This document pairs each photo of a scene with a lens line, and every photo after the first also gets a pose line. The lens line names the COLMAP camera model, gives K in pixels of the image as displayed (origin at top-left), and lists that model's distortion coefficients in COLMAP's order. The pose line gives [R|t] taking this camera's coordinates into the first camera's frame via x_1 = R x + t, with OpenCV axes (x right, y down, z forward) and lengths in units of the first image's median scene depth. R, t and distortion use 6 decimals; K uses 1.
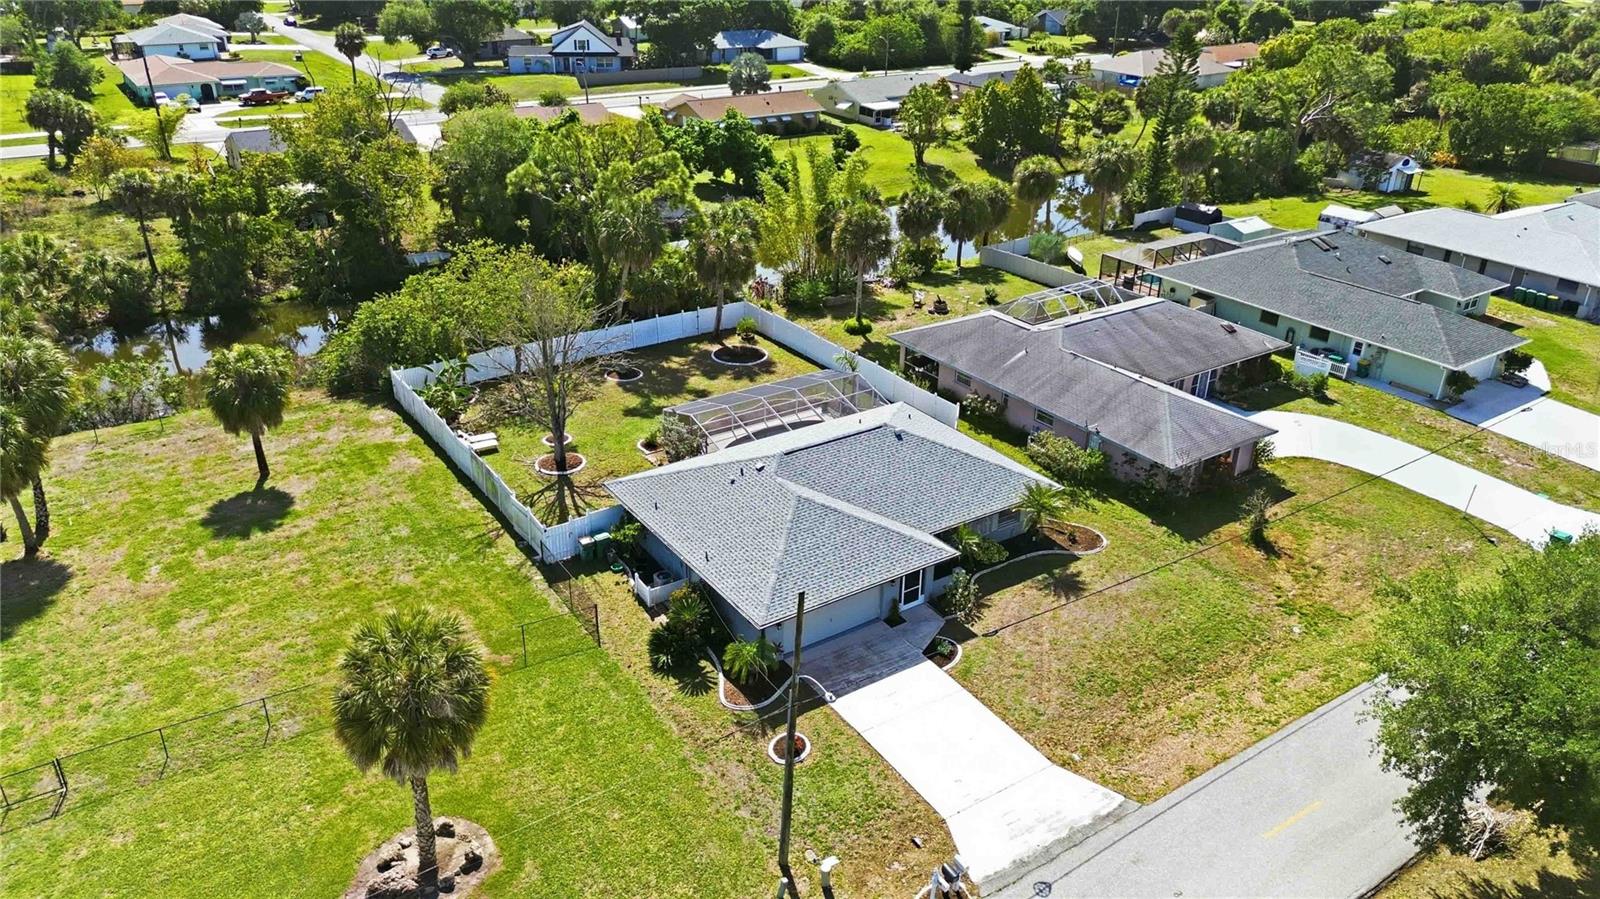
lens RADIAL K [[1140.0, 0, 801.5], [0, 1140.0, 460.9], [0, 0, 1]] dist [0.074189, -0.067832]
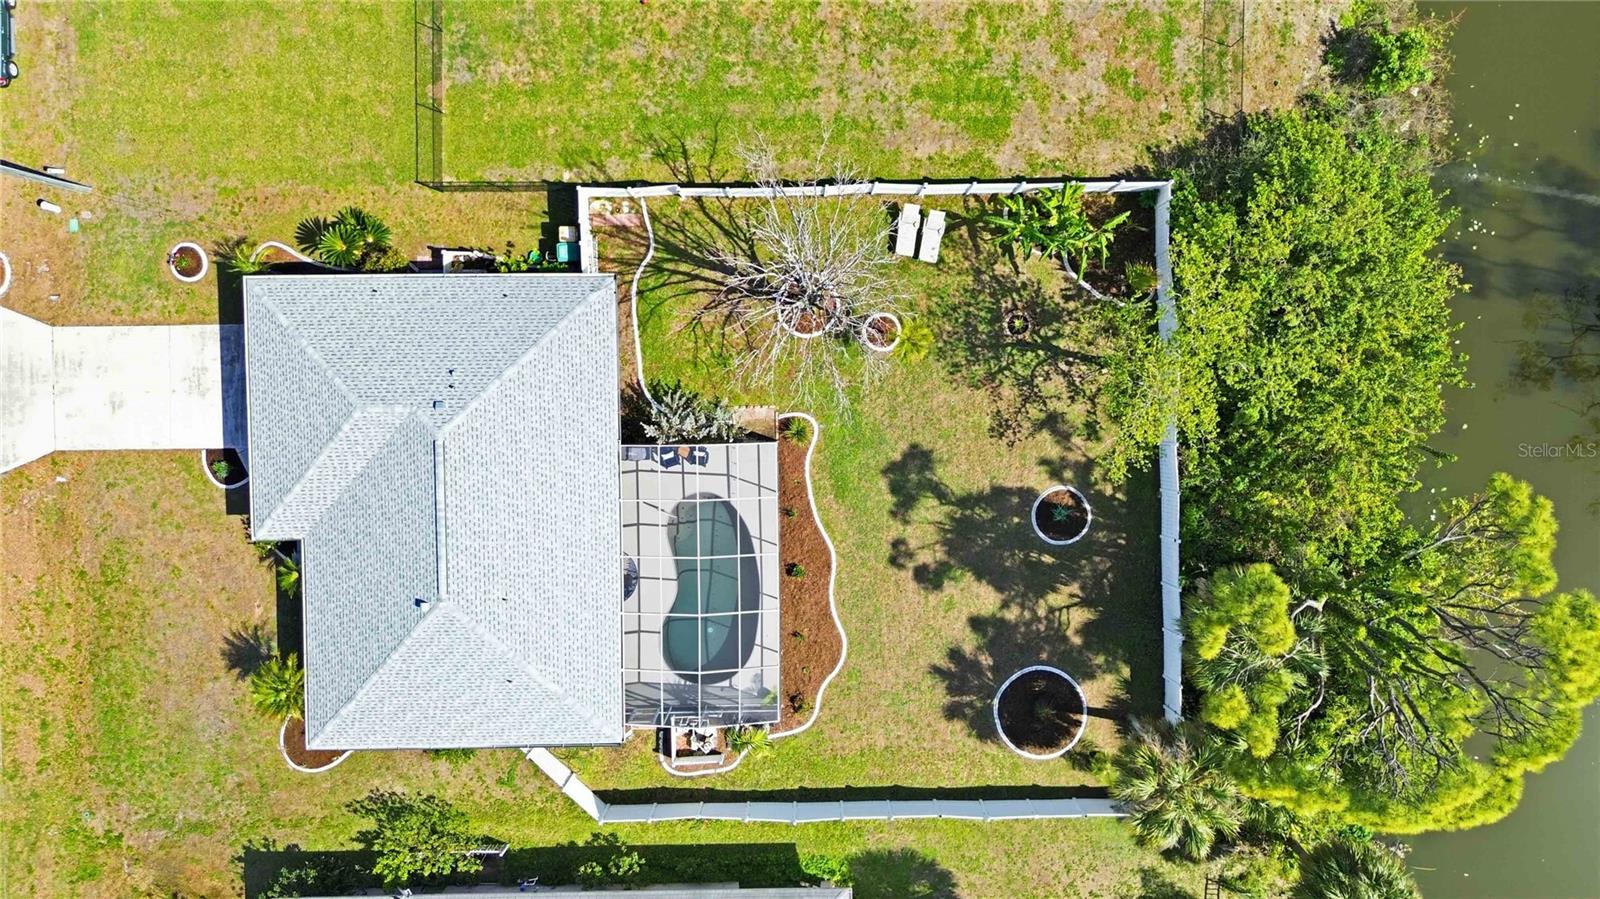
lens RADIAL K [[1140.0, 0, 810.4], [0, 1140.0, 445.6], [0, 0, 1]] dist [0.074189, -0.067832]
pose [[-0.550048, 0.834925, 0.018619, -0.117115], [-0.372407, -0.265175, 0.889379, -0.558693], [0.747502, 0.482267, 0.456792, 0.556768]]
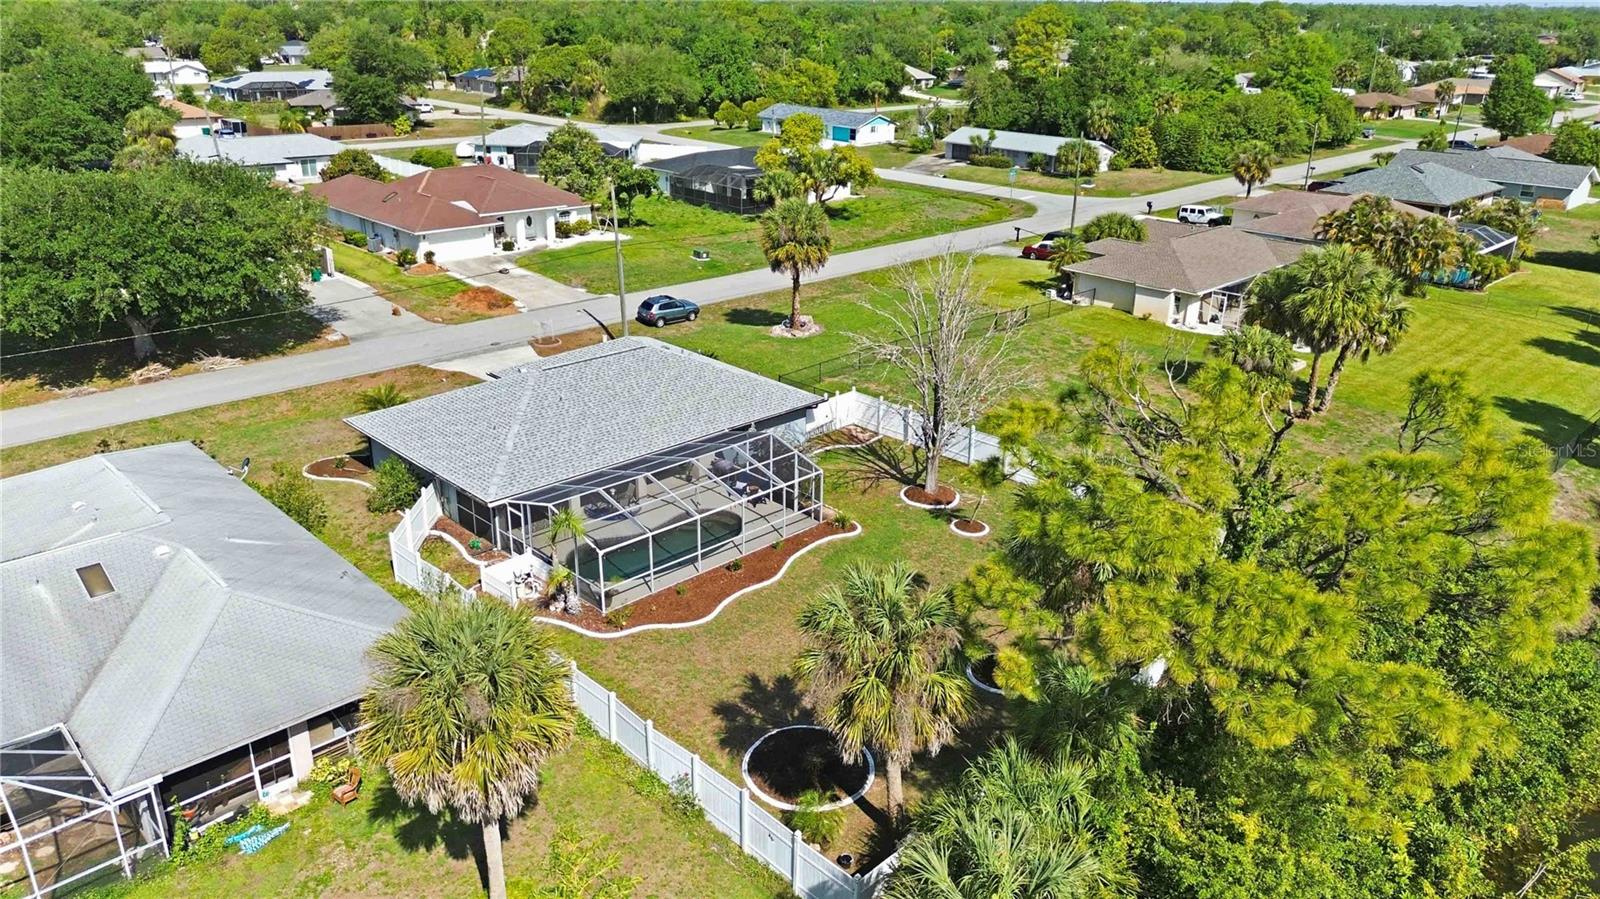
lens RADIAL K [[1140.0, 0, 804.2], [0, 1140.0, 441.1], [0, 0, 1]] dist [0.074189, -0.067832]
pose [[-0.982668, 0.035944, -0.181854, 0.021279], [-0.110504, 0.674072, 0.730354, -0.488916], [0.148834, 0.737791, -0.658417, 1.193619]]
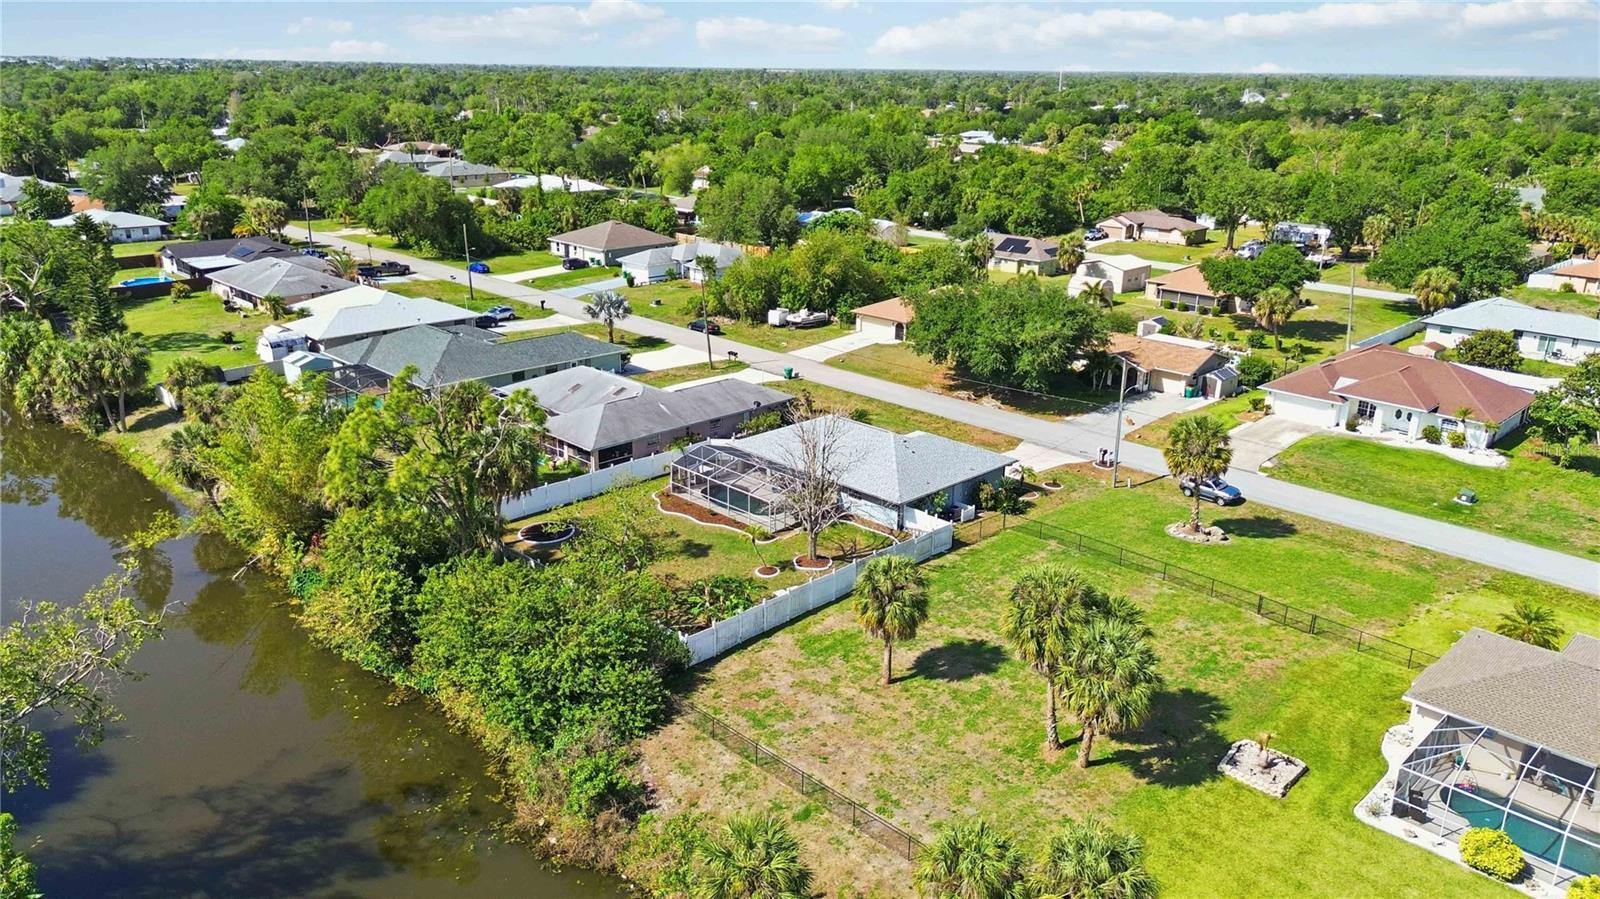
lens RADIAL K [[1140.0, 0, 800.9], [0, 1140.0, 457.7], [0, 0, 1]] dist [0.074189, -0.067832]
pose [[-0.188486, -0.333721, 0.923636, -1.040870], [0.424532, 0.820392, 0.383052, -0.451138], [-0.885576, 0.464313, -0.012957, 0.777662]]
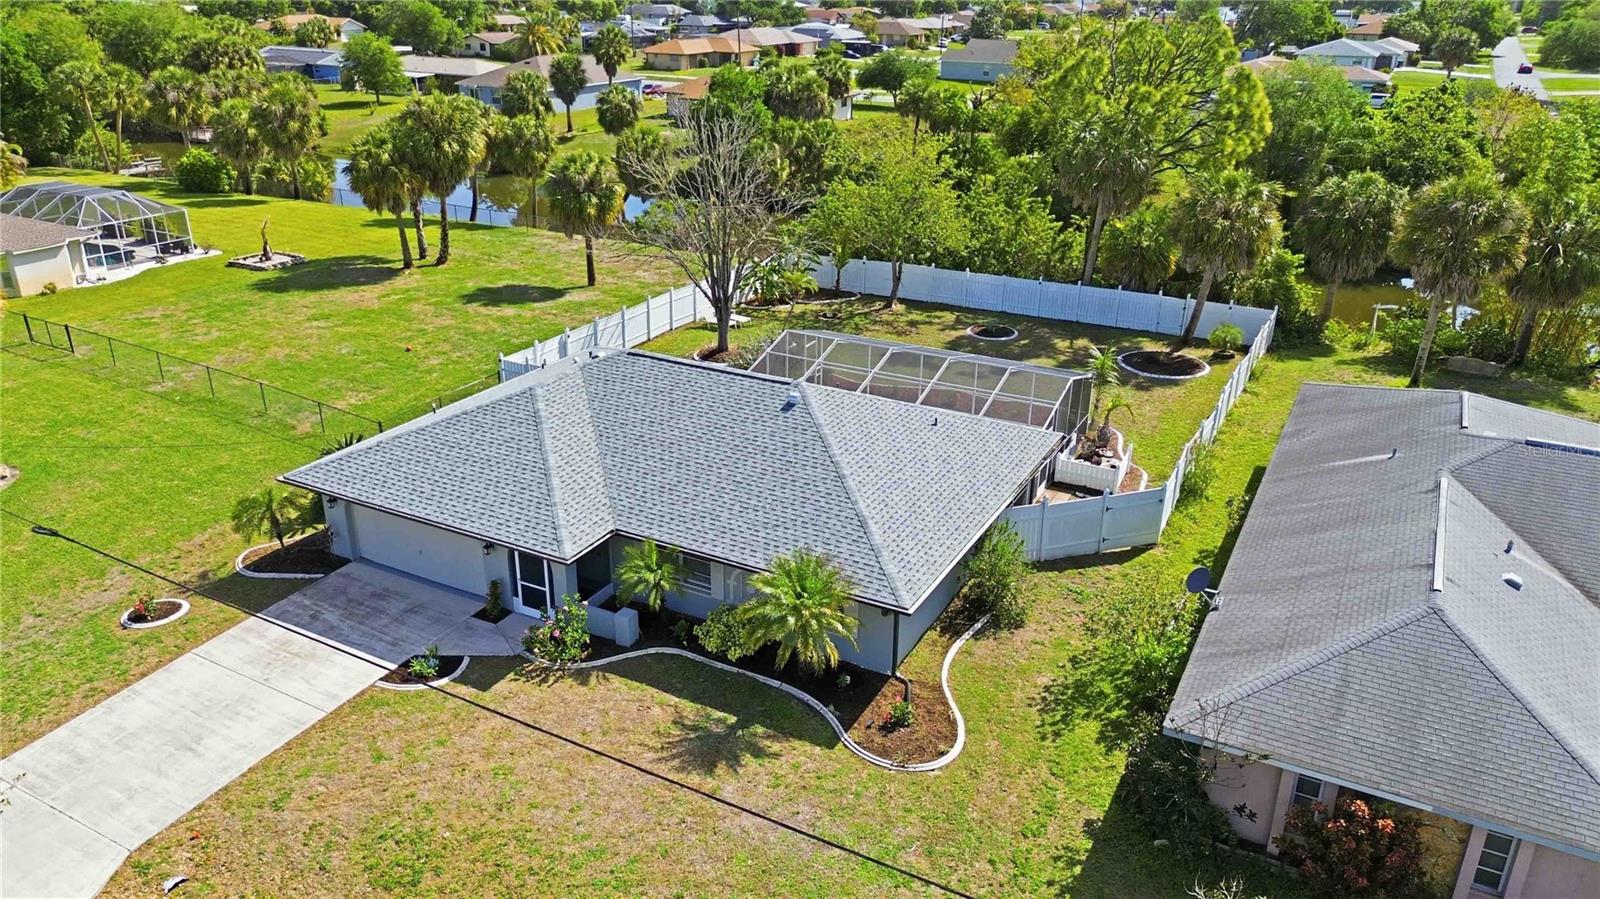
lens RADIAL K [[1140.0, 0, 790.7], [0, 1140.0, 452.6], [0, 0, 1]] dist [0.074189, -0.067832]
pose [[0.457670, 0.338398, -0.822207, 0.405301], [-0.398189, 0.904830, 0.150756, -0.062061], [0.794974, 0.258398, 0.548860, 0.484808]]
